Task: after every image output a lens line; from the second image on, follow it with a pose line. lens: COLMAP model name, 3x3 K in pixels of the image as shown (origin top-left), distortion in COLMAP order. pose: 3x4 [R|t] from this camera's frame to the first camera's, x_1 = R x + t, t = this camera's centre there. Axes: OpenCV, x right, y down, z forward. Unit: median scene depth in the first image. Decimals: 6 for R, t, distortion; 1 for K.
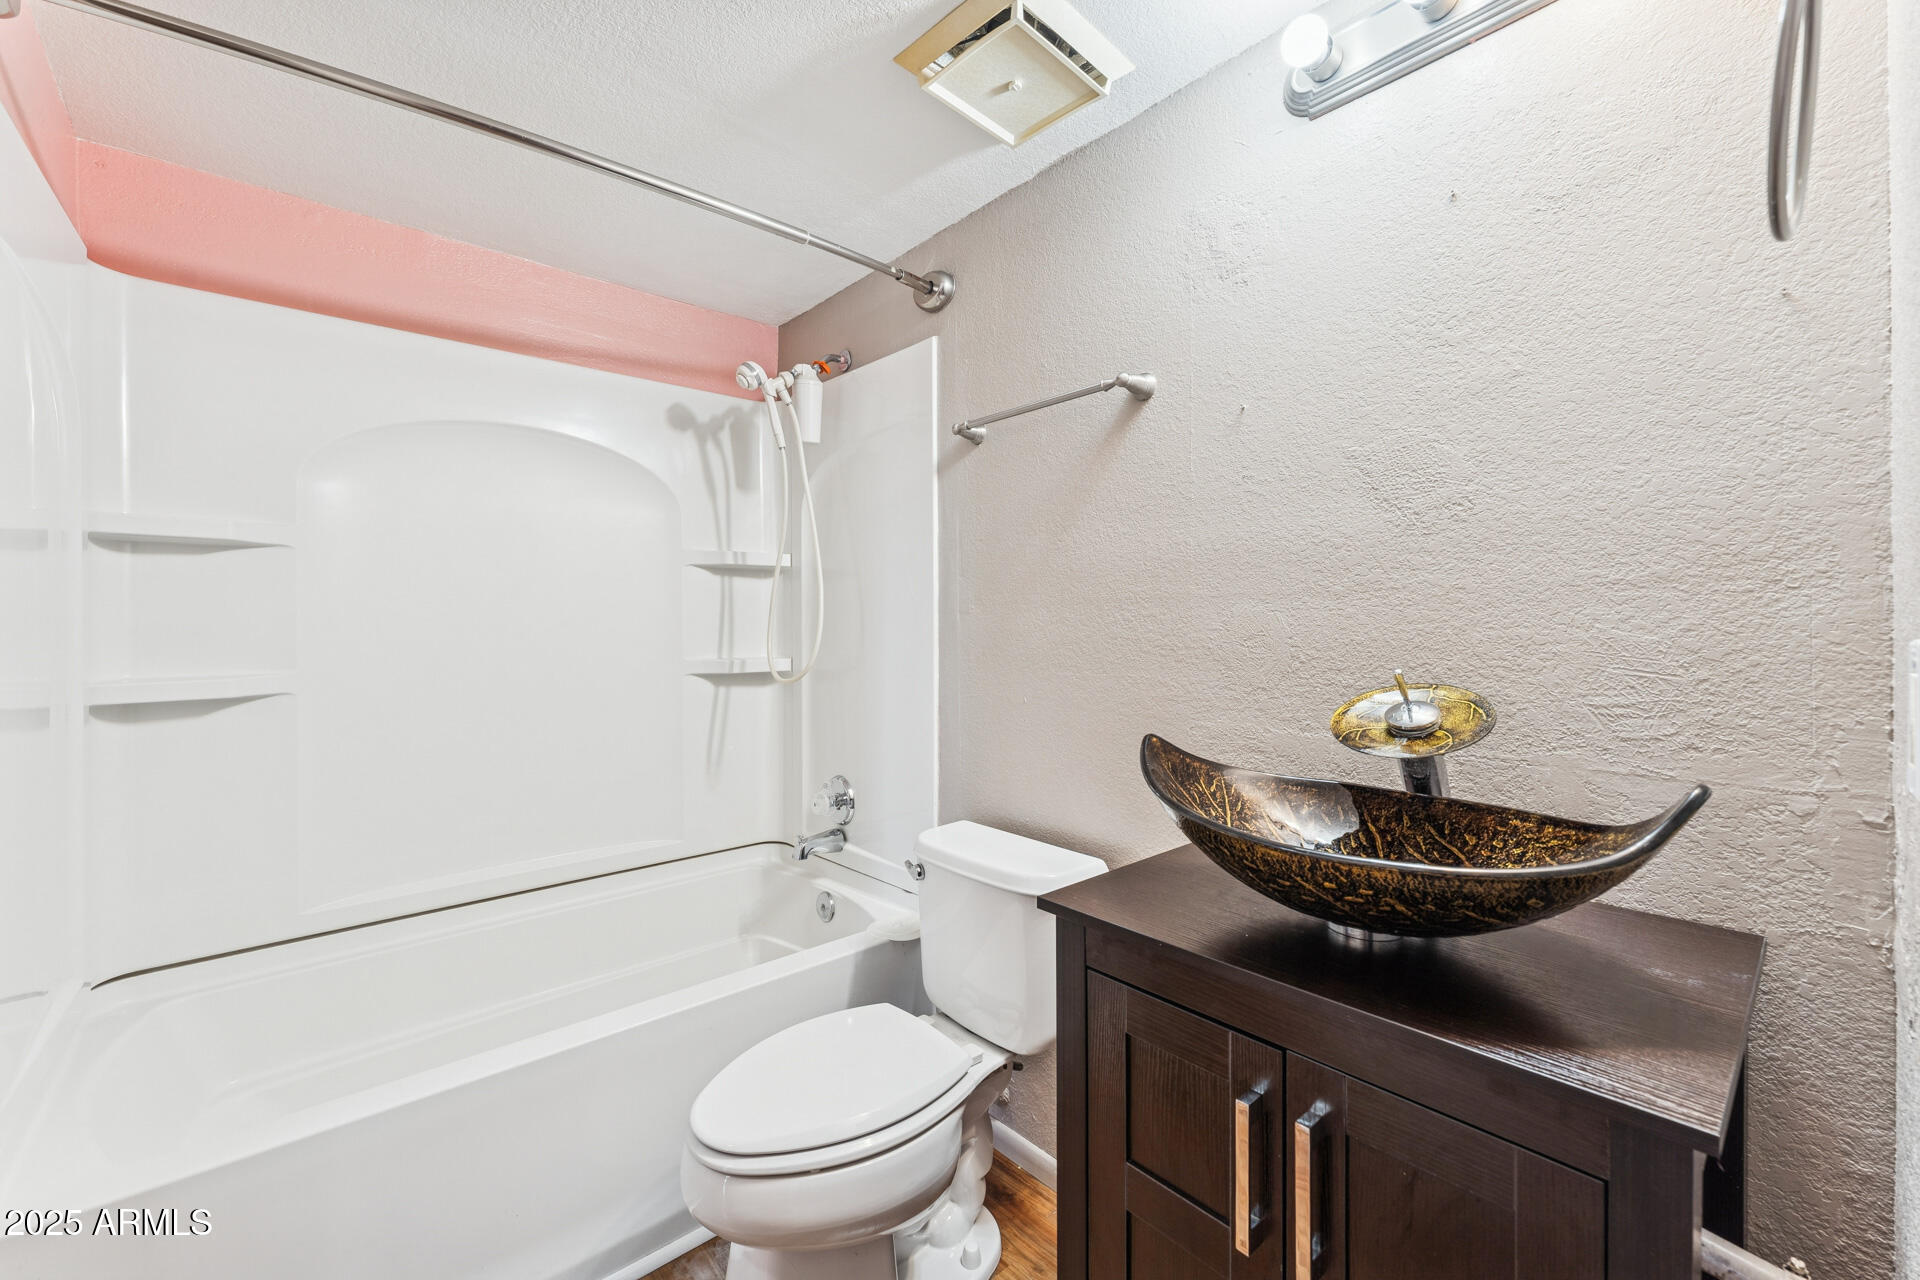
lens RADIAL K [[769.8, 0, 959.7], [0, 769.8, 643.4], [0, 0, 1]] dist [-0.000743, -0.000577]
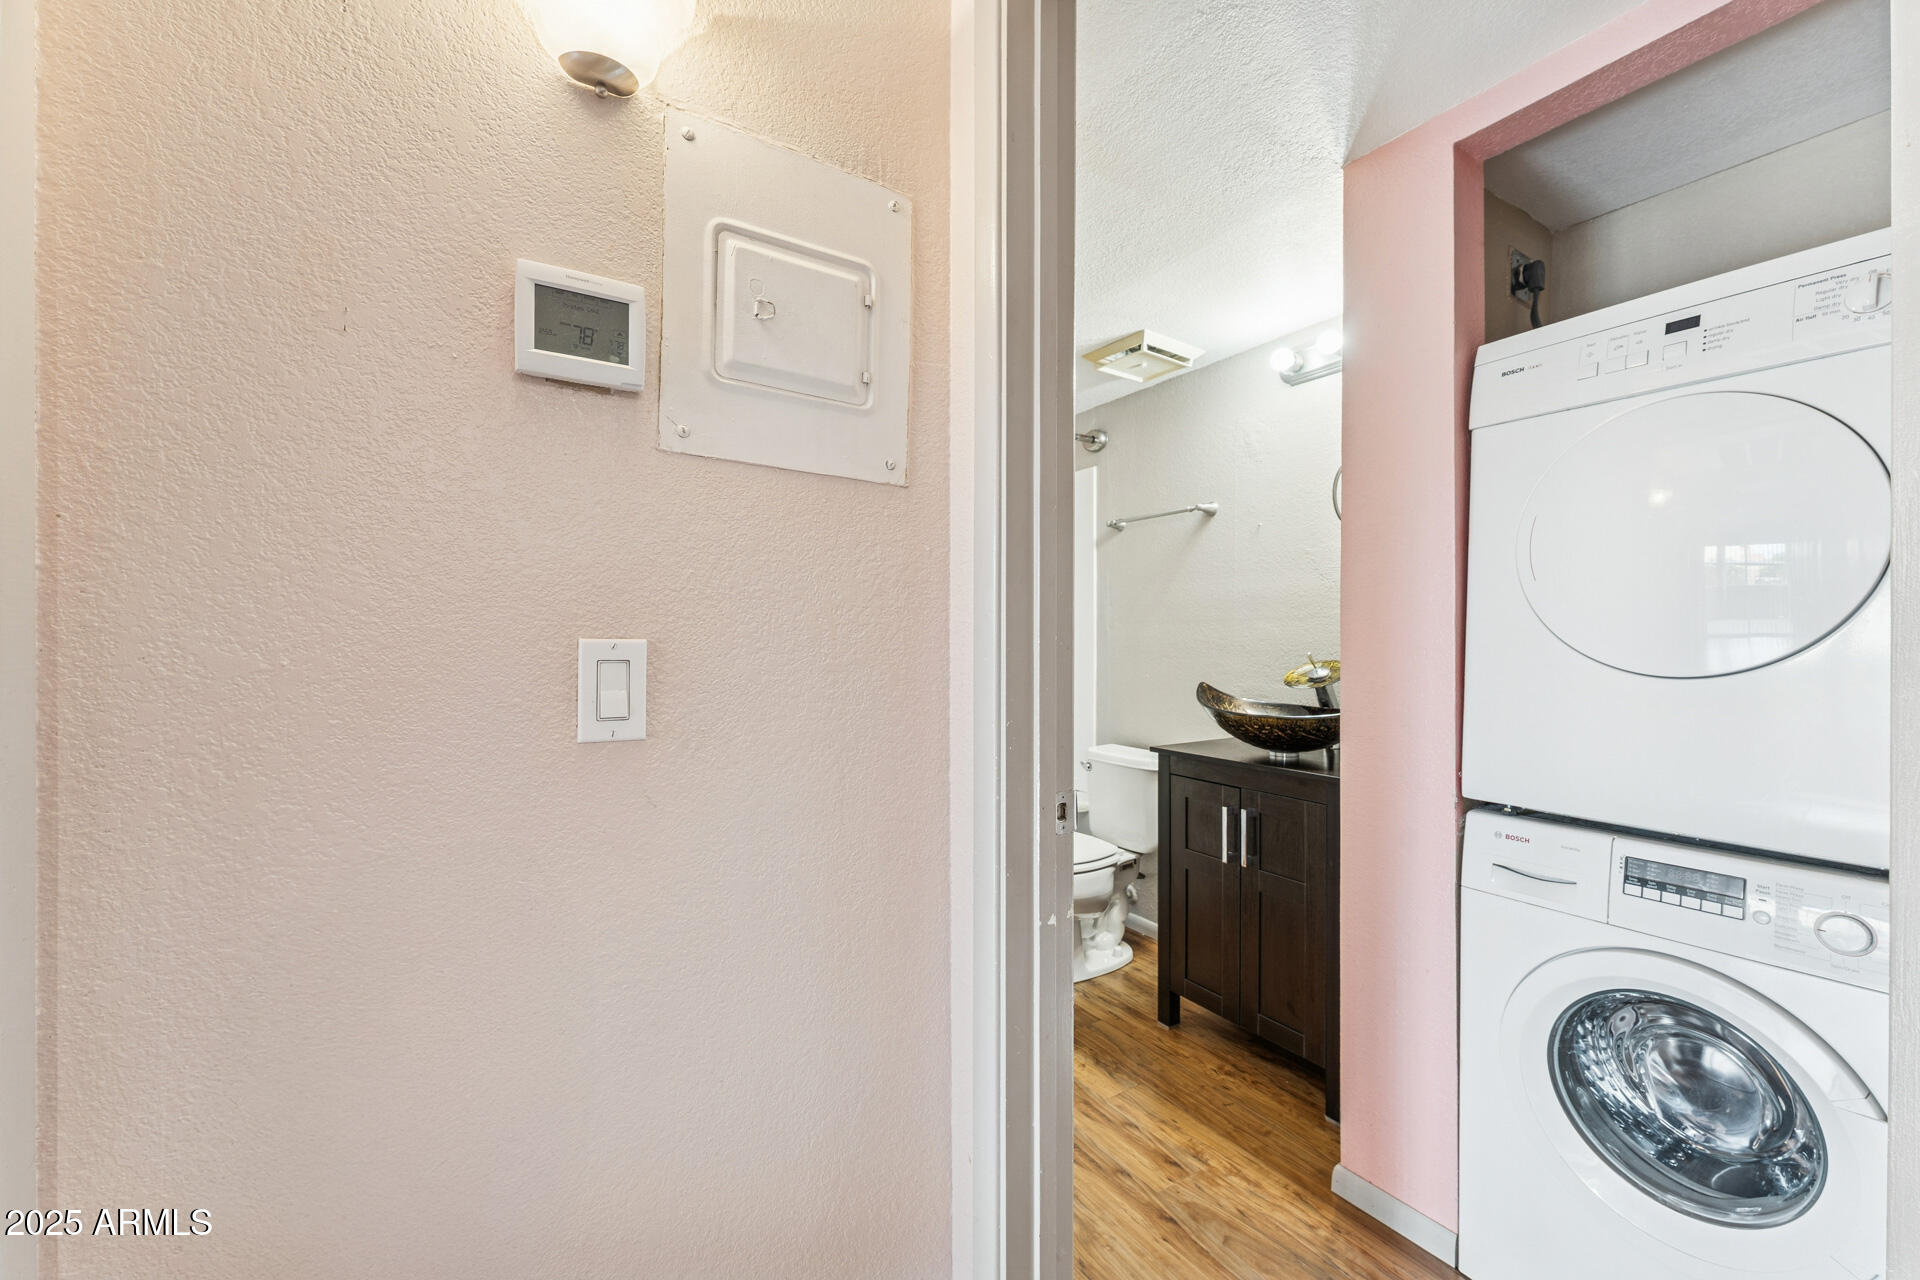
lens RADIAL K [[769.8, 0, 959.7], [0, 769.8, 643.4], [0, 0, 1]] dist [-0.000743, -0.000577]
pose [[0.985771, 0.005792, -0.167995, -0.053529], [-0.009117, 0.999777, -0.019024, 0.041665], [0.167848, 0.020285, 0.985604, -0.996390]]
